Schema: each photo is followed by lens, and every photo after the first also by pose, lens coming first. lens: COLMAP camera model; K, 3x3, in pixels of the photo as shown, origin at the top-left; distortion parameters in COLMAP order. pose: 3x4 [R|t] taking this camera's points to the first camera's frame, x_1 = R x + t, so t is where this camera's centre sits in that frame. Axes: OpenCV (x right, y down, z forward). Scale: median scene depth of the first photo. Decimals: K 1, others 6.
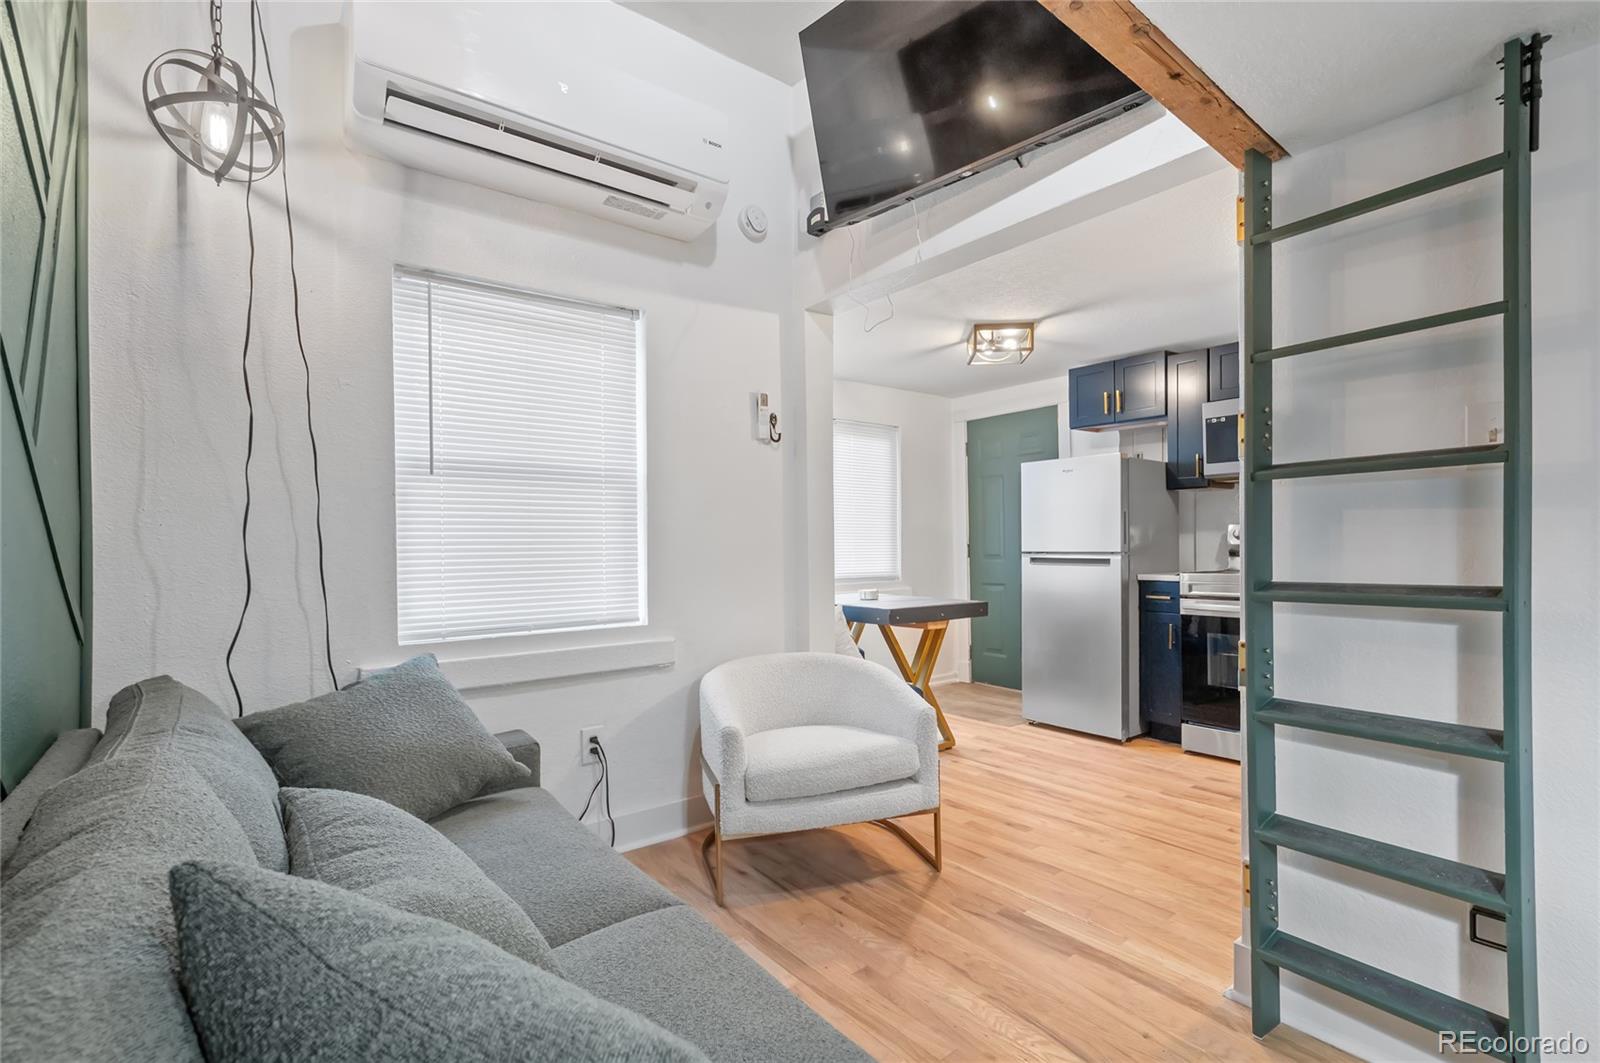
lens RADIAL K [[723.5, 0, 801.3], [0, 723.5, 550.6], [0, 0, 1]] dist [-0.002896, 0.001383]
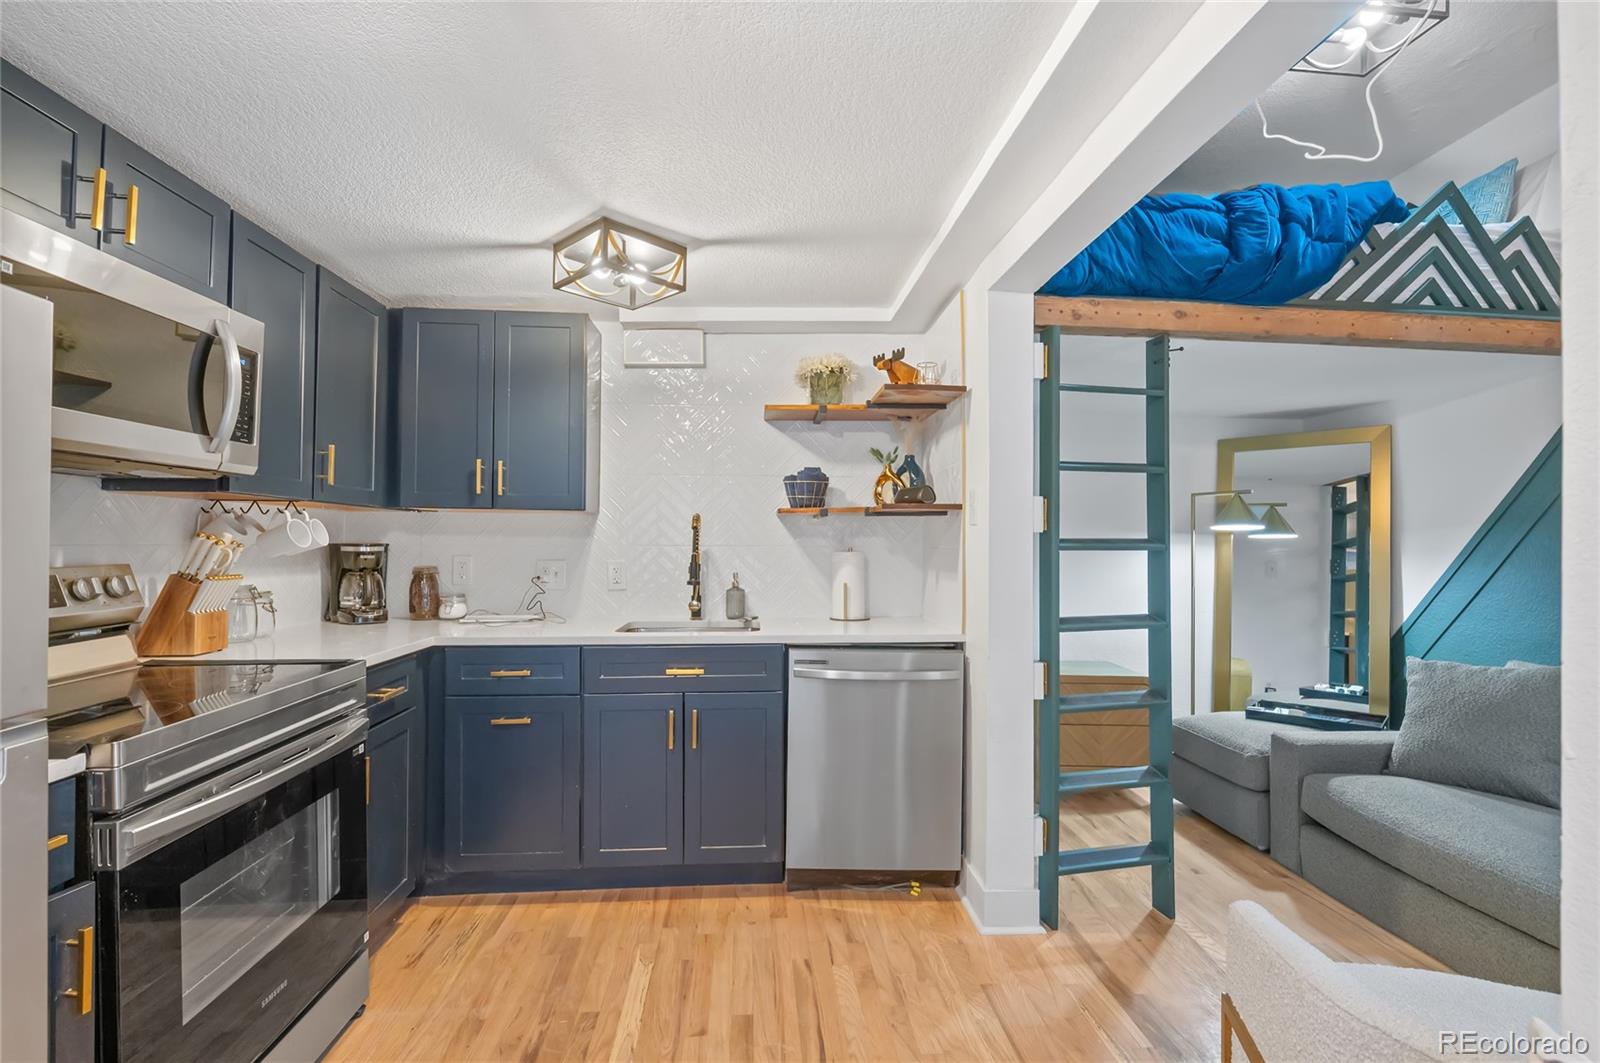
lens RADIAL K [[723.5, 0, 801.7], [0, 723.5, 535.3], [0, 0, 1]] dist [-0.002896, 0.001383]
pose [[-0.830113, 0.012720, 0.557450, 0.094080], [0.013090, 0.999909, -0.003323, -0.051934], [-0.557442, 0.004539, -0.830204, 1.052135]]
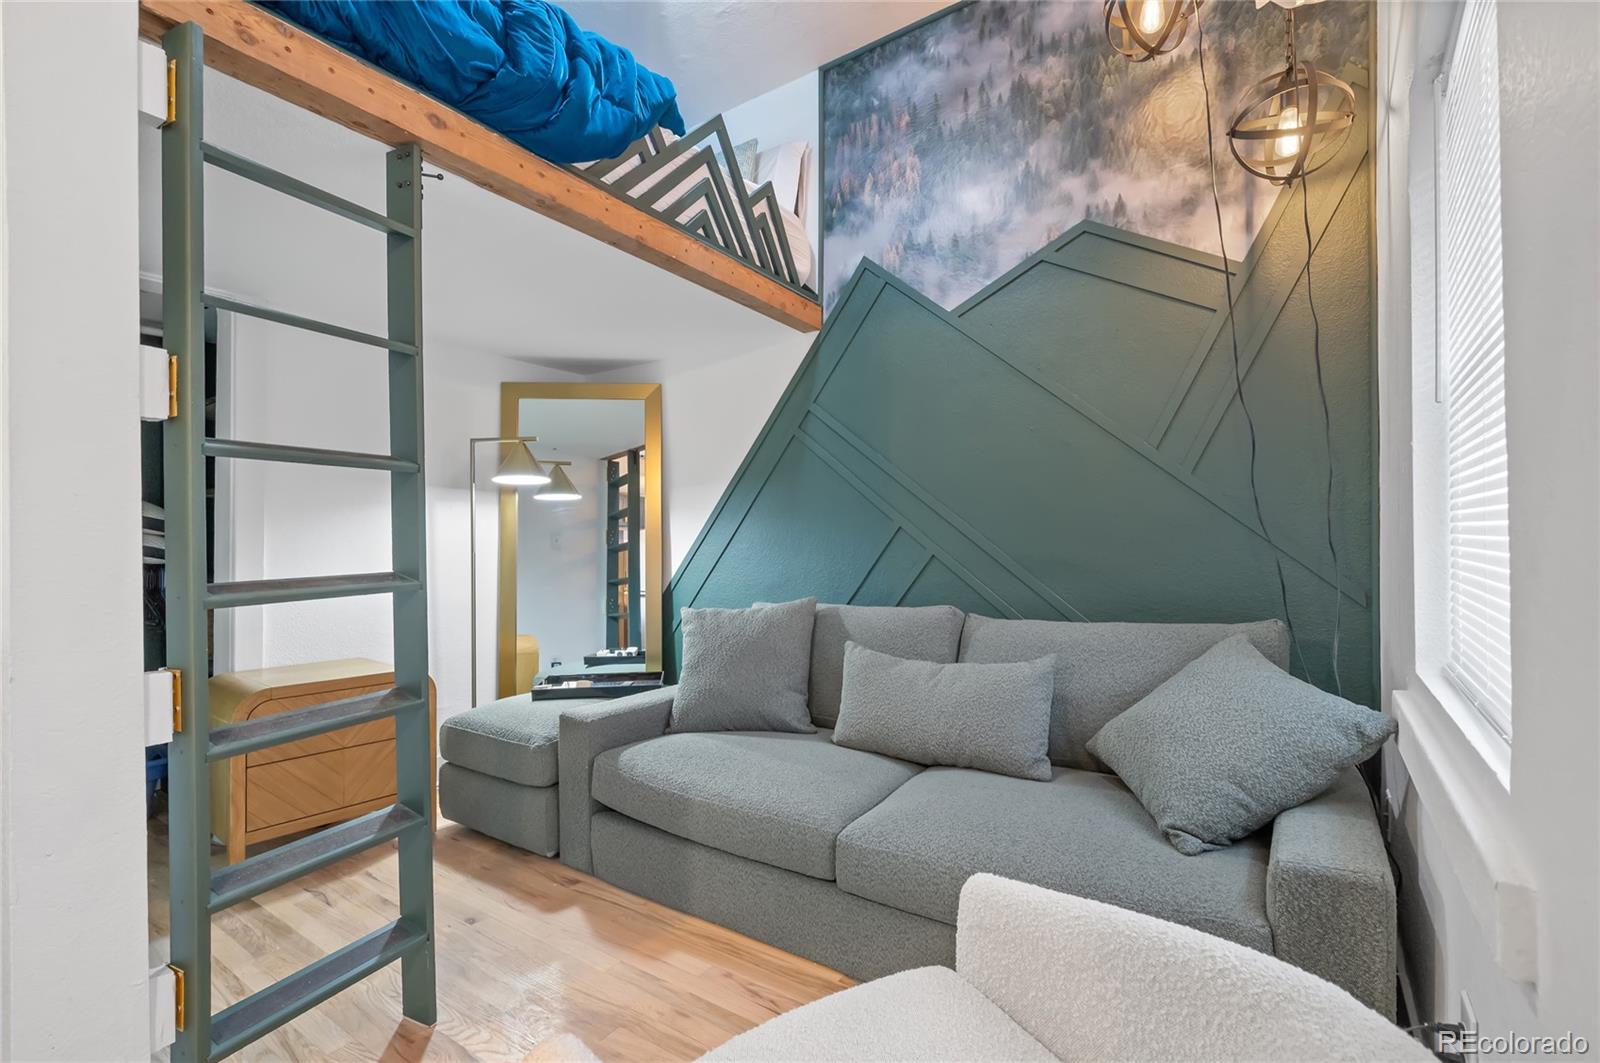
lens RADIAL K [[723.5, 0, 803.9], [0, 723.5, 536.8], [0, 0, 1]] dist [-0.002896, 0.001383]
pose [[-0.950239, 0.018477, -0.310973, 0.101097], [0.013206, 0.999731, 0.019045, -0.005248], [0.311241, 0.013990, -0.950228, 0.818793]]
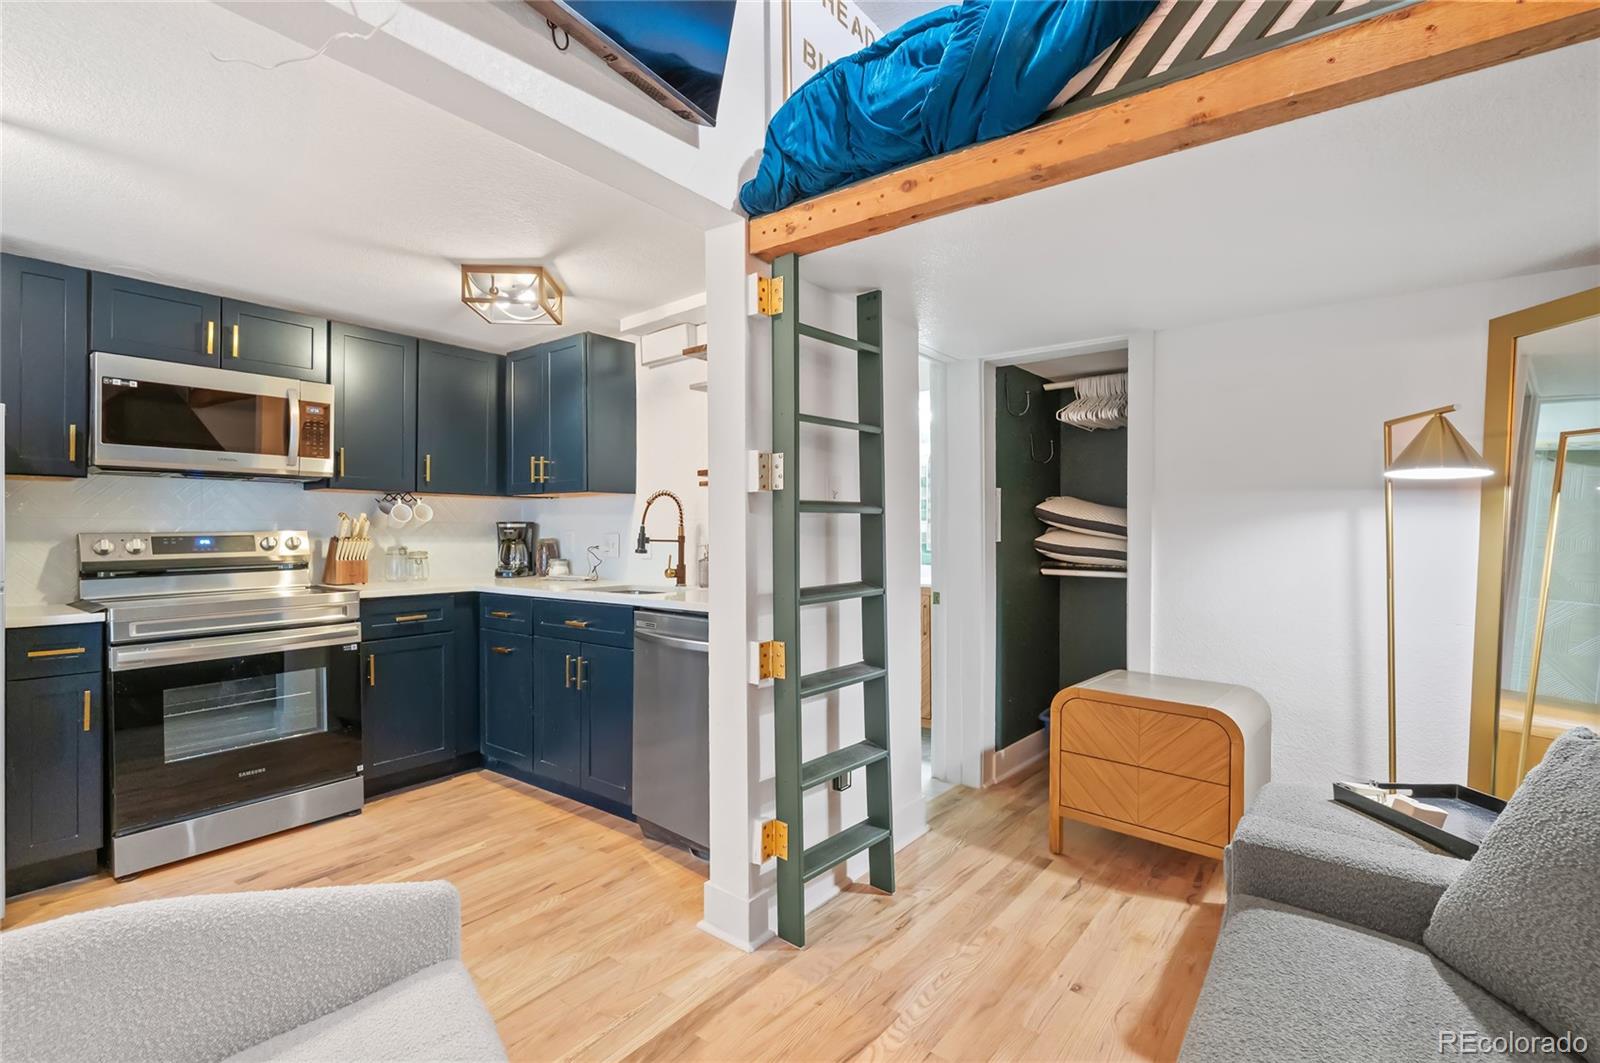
lens RADIAL K [[723.5, 0, 805.7], [0, 723.5, 529.1], [0, 0, 1]] dist [-0.002896, 0.001383]
pose [[-0.247035, 0.017671, 0.968845, -0.252567], [0.019380, 0.999724, -0.013293, -0.018700], [-0.968813, 0.015493, -0.247309, 0.532394]]
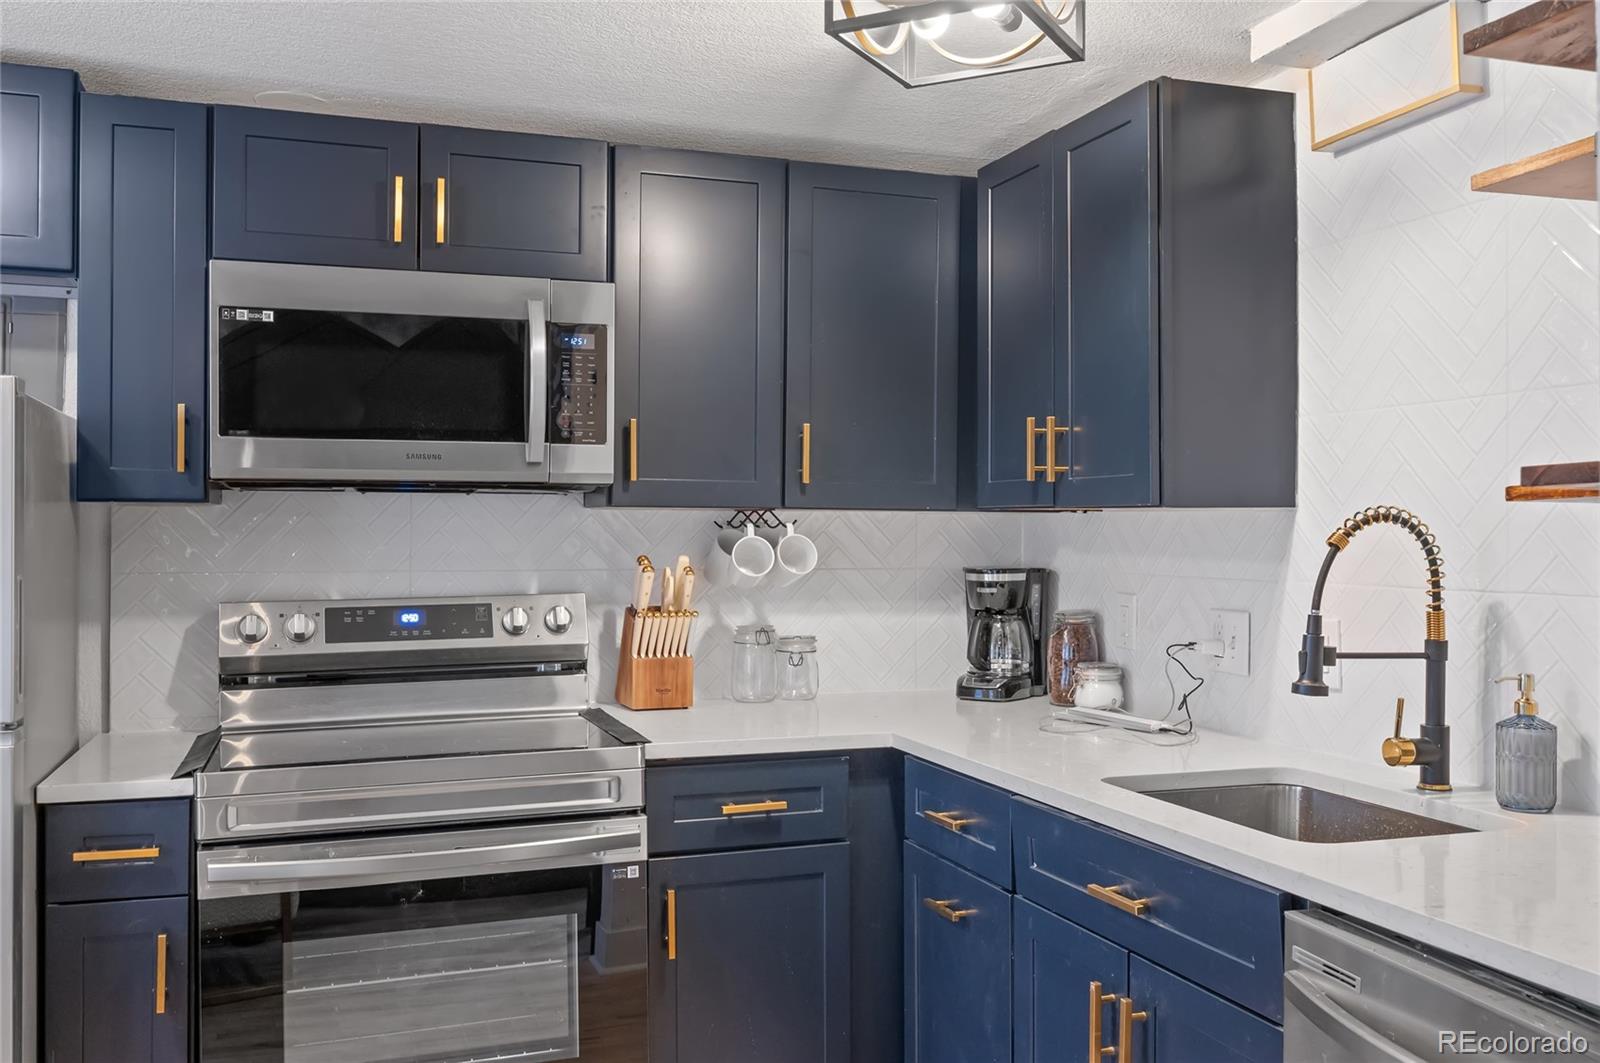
lens RADIAL K [[1400.0, 0, 798.8], [0, 1400.0, 527.8], [0, 0, 1]] dist [0.001566, -0.007813]
pose [[0.321269, 0.014764, 0.946873, 0.015680], [0.008516, 0.999793, -0.018479, -0.061720], [-0.946950, 0.014000, 0.321077, 0.522934]]
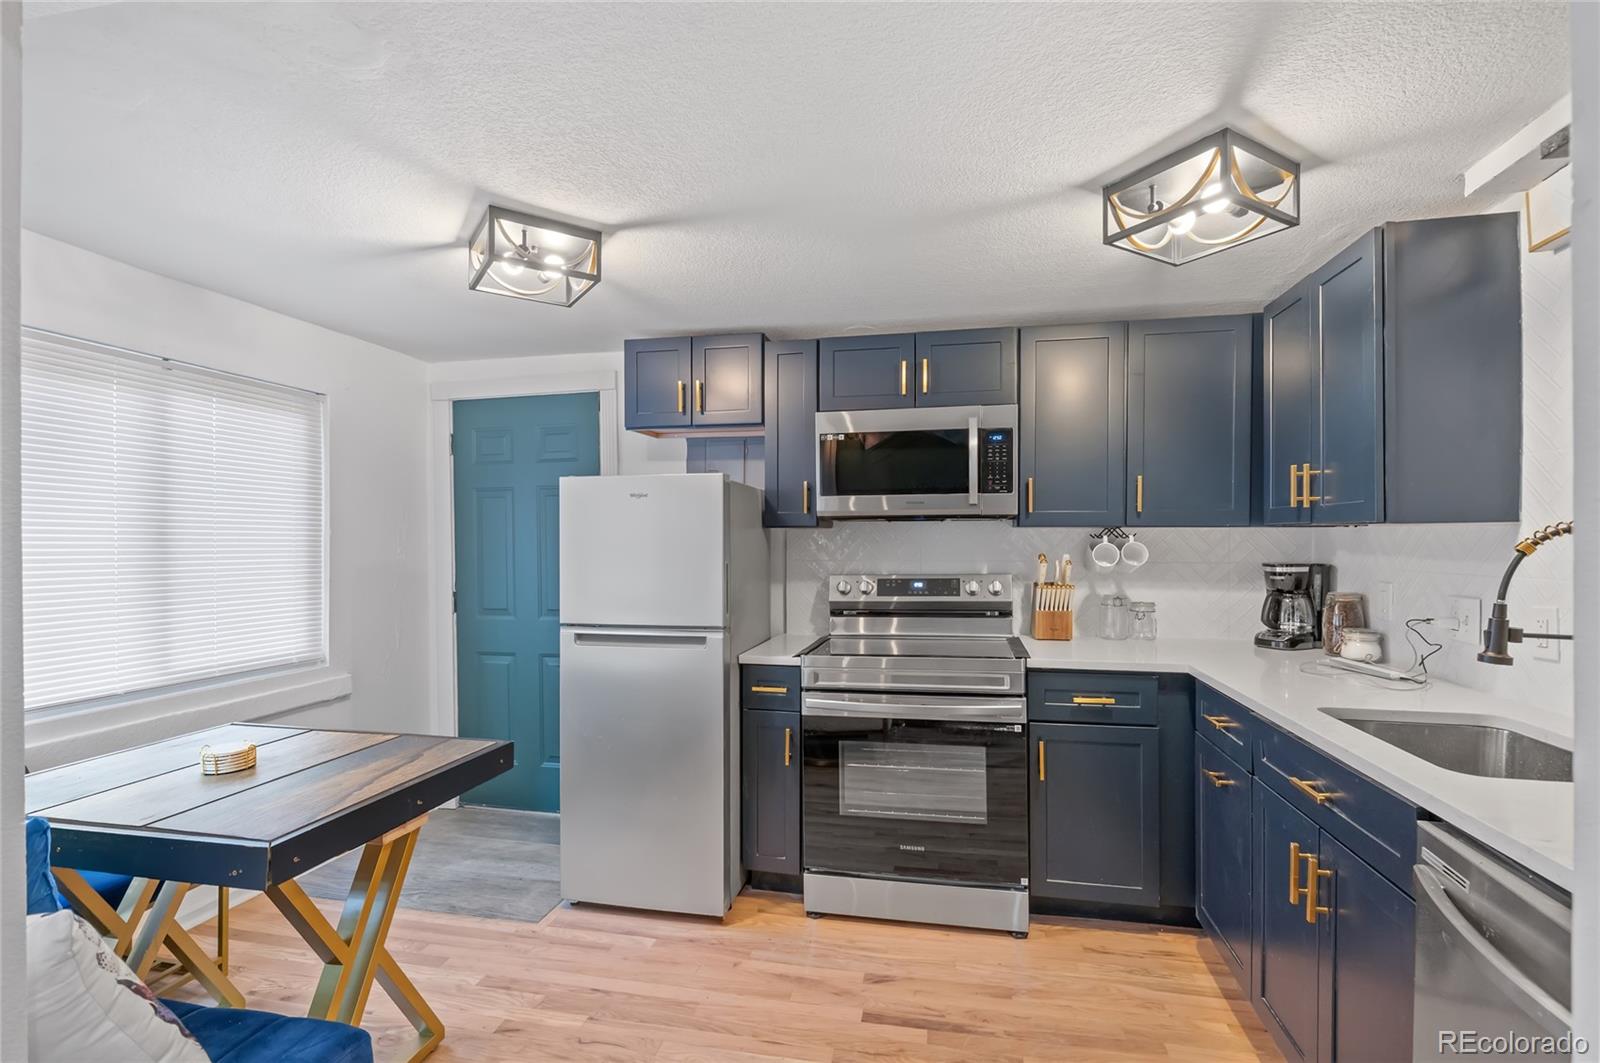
lens RADIAL K [[723.5, 0, 803.5], [0, 723.5, 542.8], [0, 0, 1]] dist [-0.002896, 0.001383]
pose [[0.763932, 0.006041, 0.645268, 0.078239], [0.002725, 0.999917, -0.012588, -0.064046], [-0.645290, 0.011375, 0.763853, 0.455463]]
